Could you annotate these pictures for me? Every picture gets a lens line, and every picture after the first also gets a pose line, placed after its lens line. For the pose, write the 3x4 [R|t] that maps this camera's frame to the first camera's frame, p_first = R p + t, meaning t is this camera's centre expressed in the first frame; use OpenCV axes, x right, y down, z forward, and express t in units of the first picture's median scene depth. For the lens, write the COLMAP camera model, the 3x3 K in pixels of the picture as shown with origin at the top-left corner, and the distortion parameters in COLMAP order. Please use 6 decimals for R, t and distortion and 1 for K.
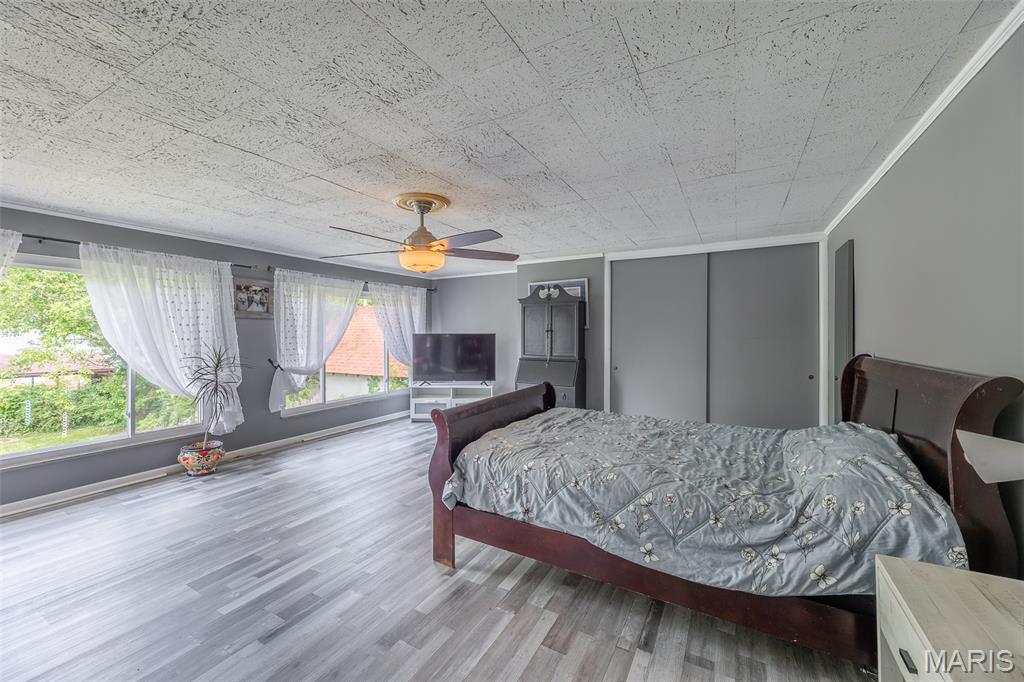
lens RADIAL K [[403.9, 0, 511.0], [0, 403.9, 337.1], [0, 0, 1]] dist [0.006539, -0.000323]
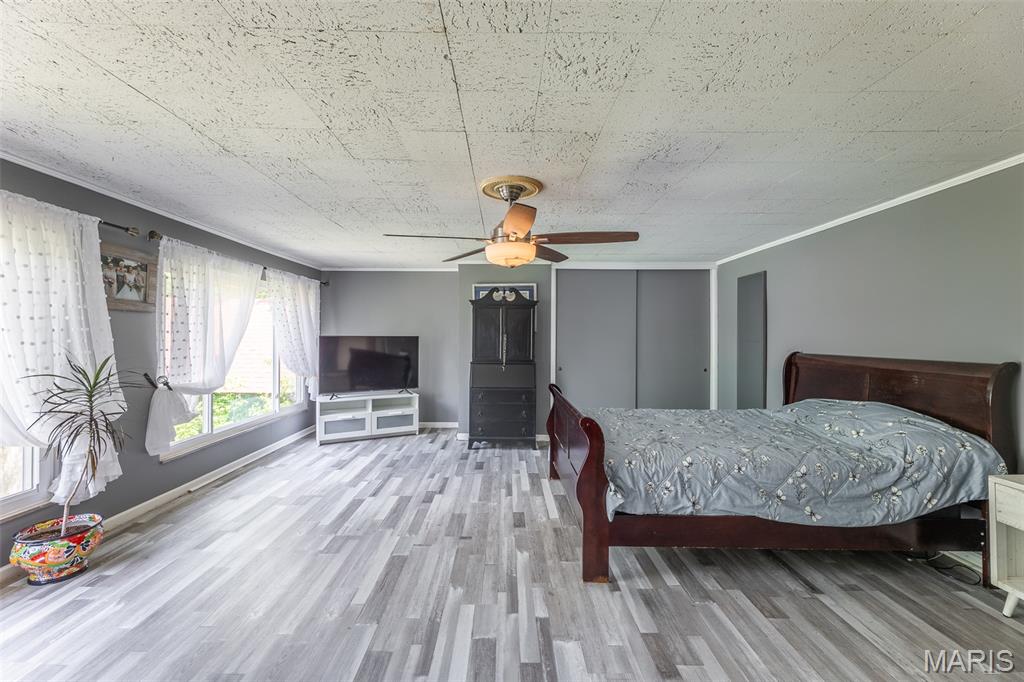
lens RADIAL K [[401.0, 0, 507.4], [0, 401.0, 338.4], [0, 0, 1]] dist [0.007903, 0.000145]
pose [[0.868802, 0.002186, 0.495154, -0.826916], [0.000436, 0.999986, -0.005179, 0.002718], [-0.495159, 0.004716, 0.868790, 0.299173]]
